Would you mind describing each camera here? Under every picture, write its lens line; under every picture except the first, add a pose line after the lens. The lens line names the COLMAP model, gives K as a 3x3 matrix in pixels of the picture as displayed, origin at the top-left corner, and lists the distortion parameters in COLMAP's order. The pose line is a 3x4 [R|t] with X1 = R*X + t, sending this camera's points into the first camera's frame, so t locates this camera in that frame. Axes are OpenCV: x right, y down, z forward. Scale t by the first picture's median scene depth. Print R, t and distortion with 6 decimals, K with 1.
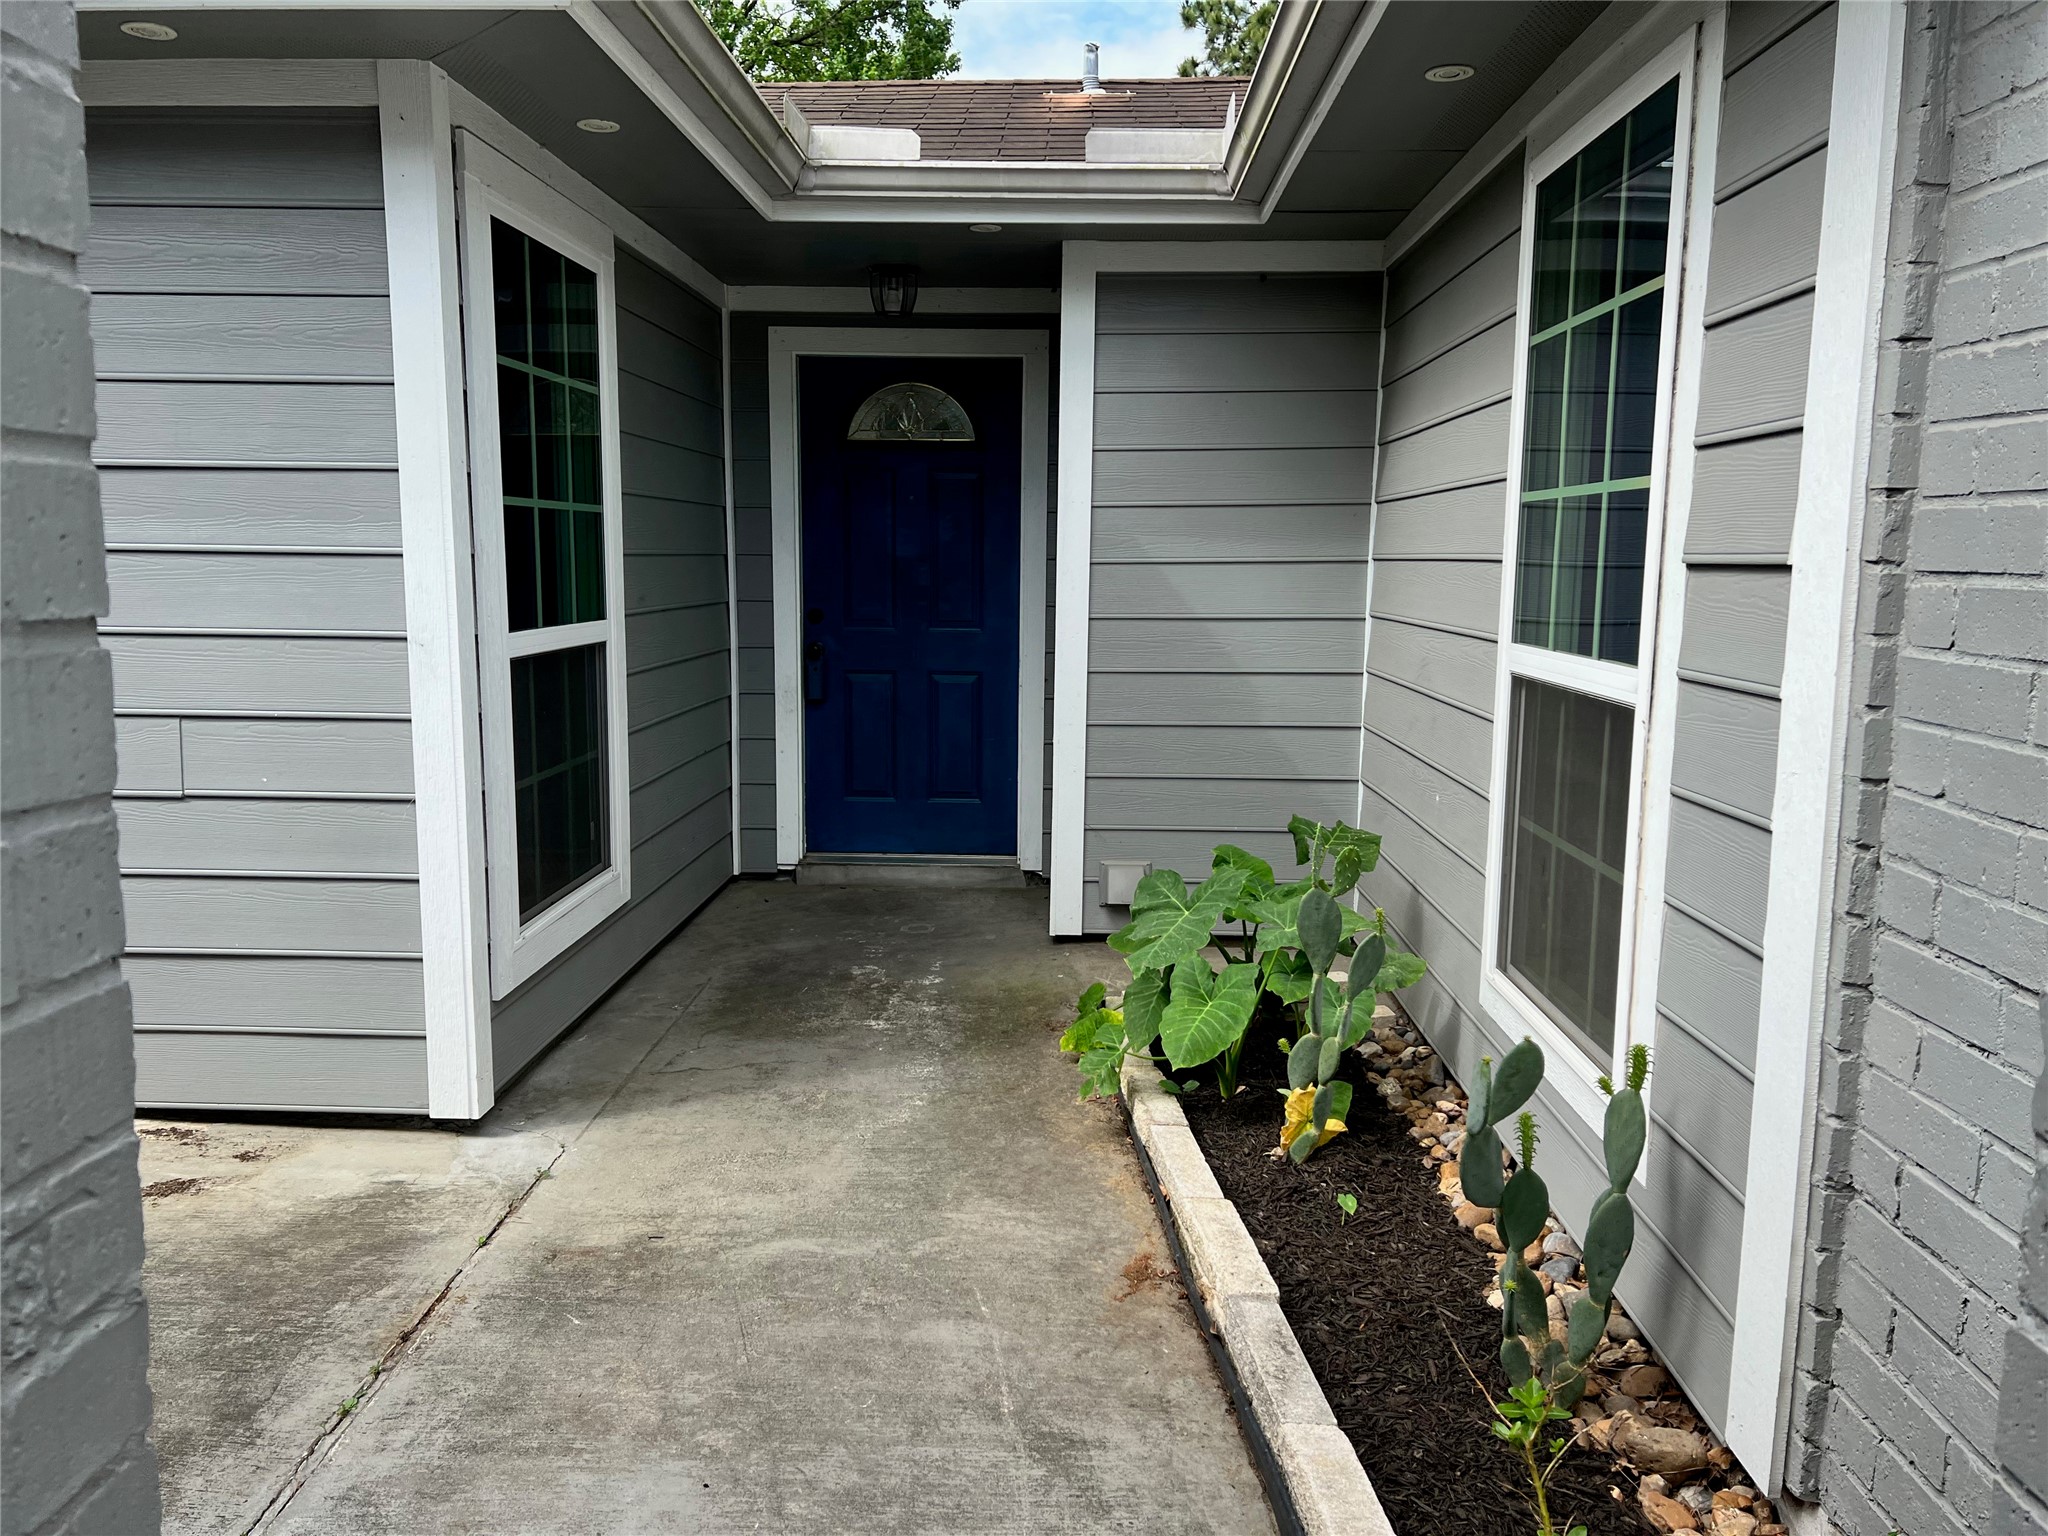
lens RADIAL K [[1522.9, 0, 1024.0], [0, 1522.9, 768.0], [0, 0, 1]] dist [0.051376, -0.079920]
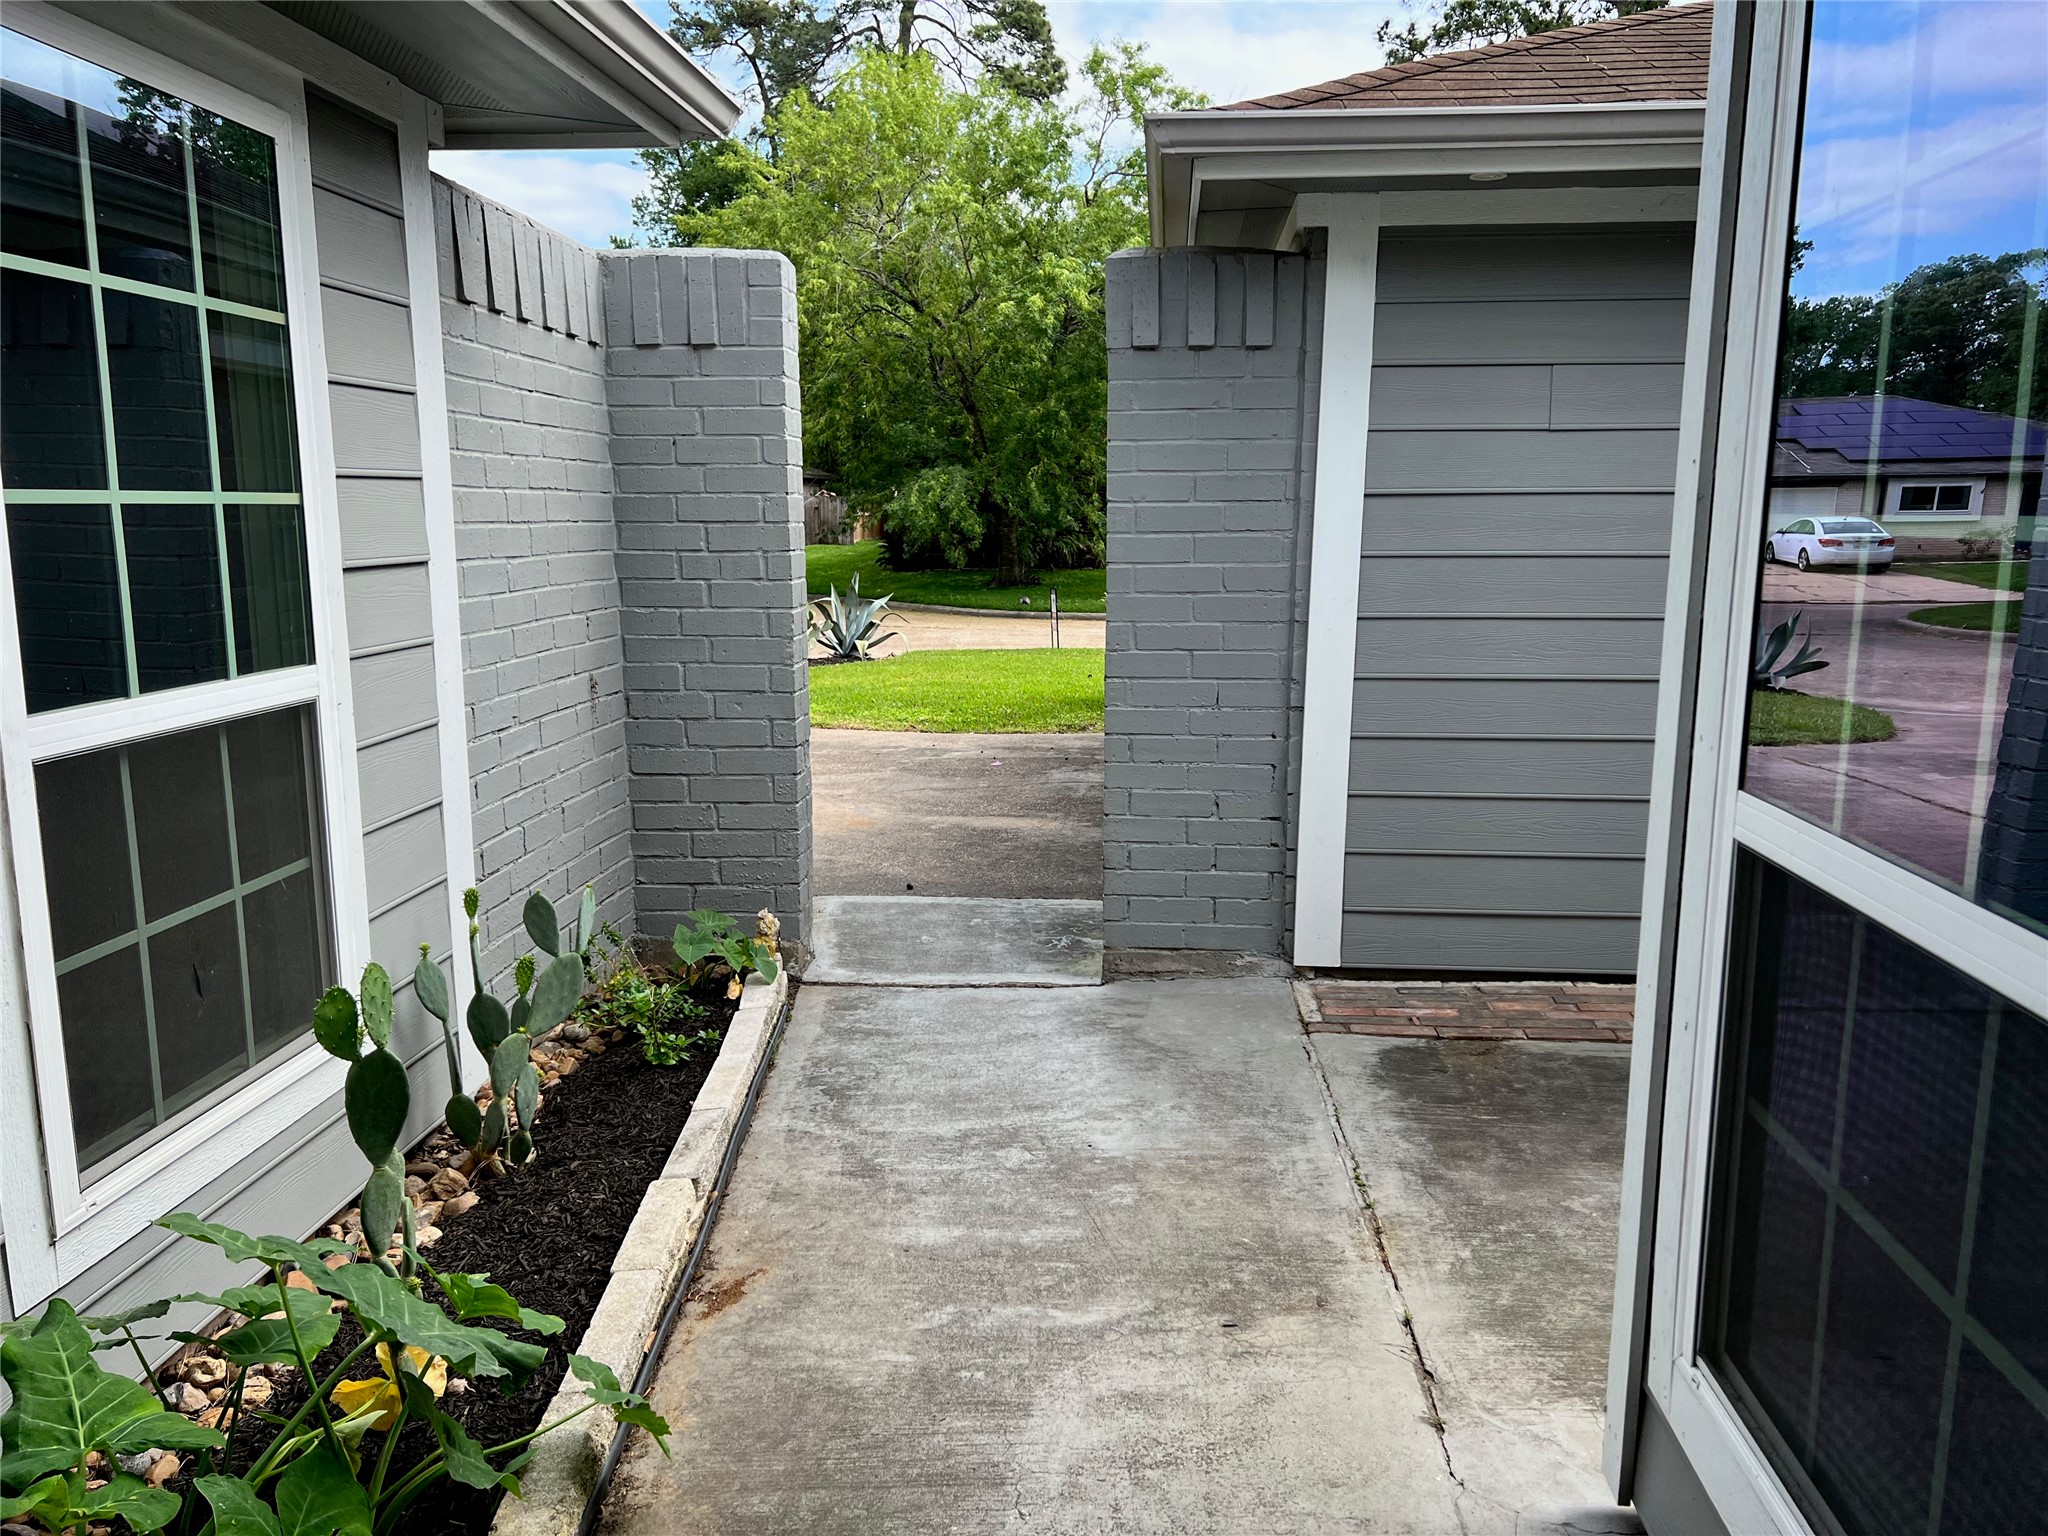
lens RADIAL K [[1522.9, 0, 1024.0], [0, 1522.9, 768.0], [0, 0, 1]] dist [0.051376, -0.079920]
pose [[-0.998432, -0.024369, 0.050405, -0.183618], [-0.007967, 0.952978, 0.302935, -0.344976], [-0.055417, 0.302058, -0.951677, 2.110799]]
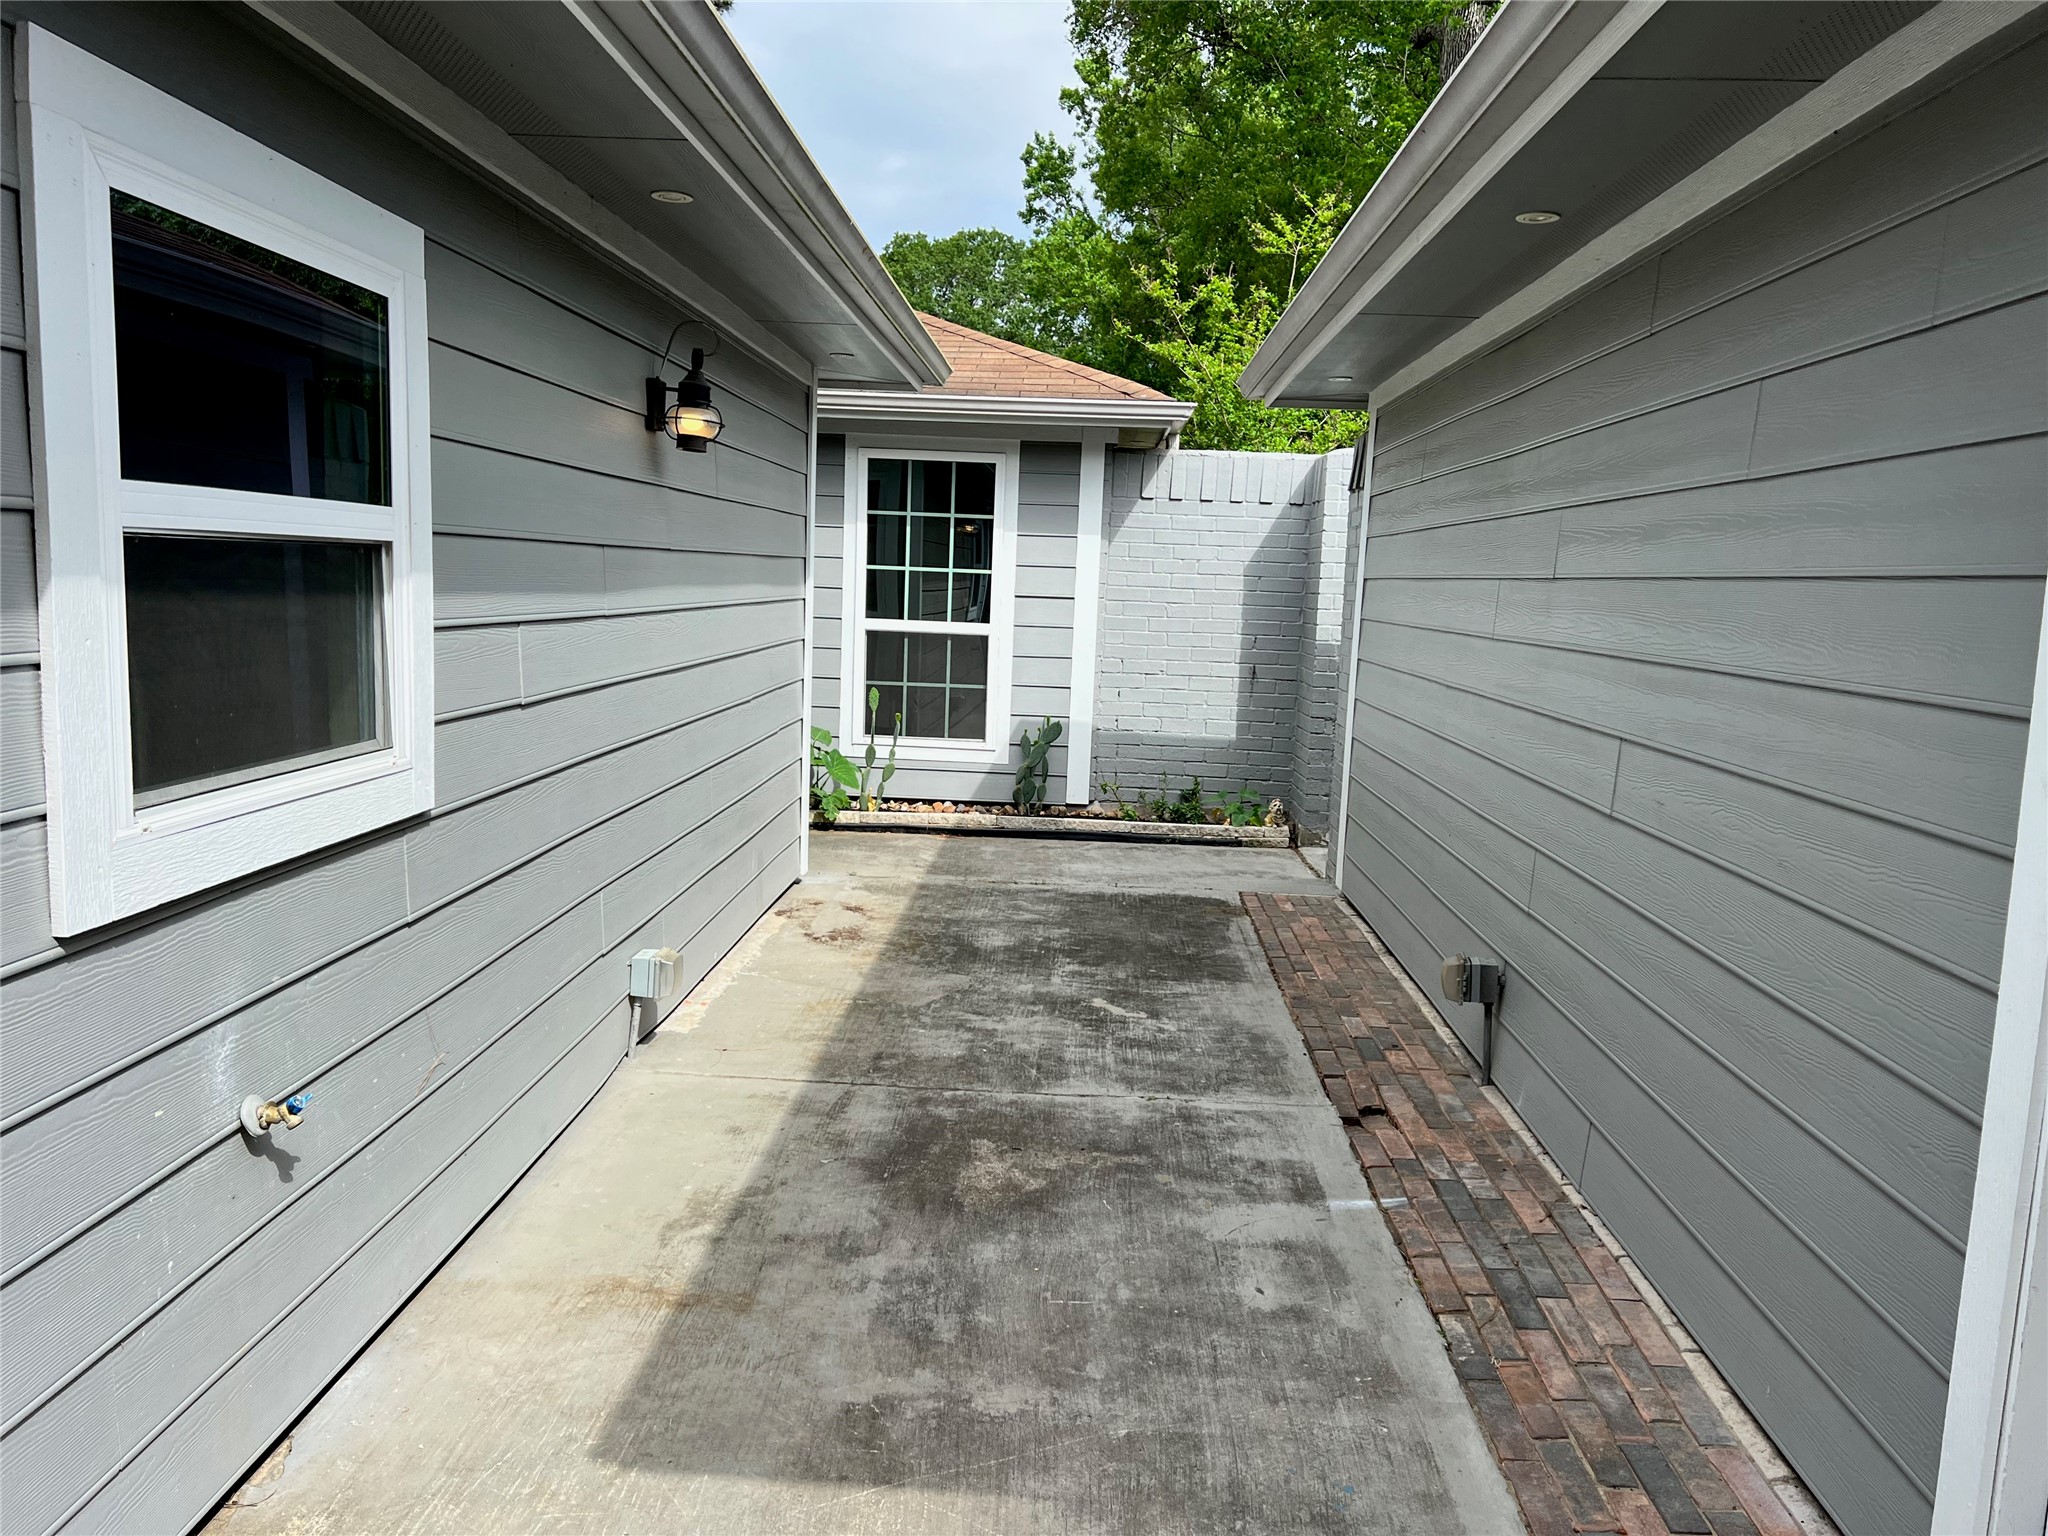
lens RADIAL K [[1525.2, 0, 1024.0], [0, 1525.2, 768.0], [0, 0, 1]] dist [0.099316, -0.213616]
pose [[0.010824, -0.142255, 0.989771, -3.254395], [0.099600, 0.985060, 0.140489, -0.231130], [-0.994969, 0.097061, 0.024831, 0.880112]]
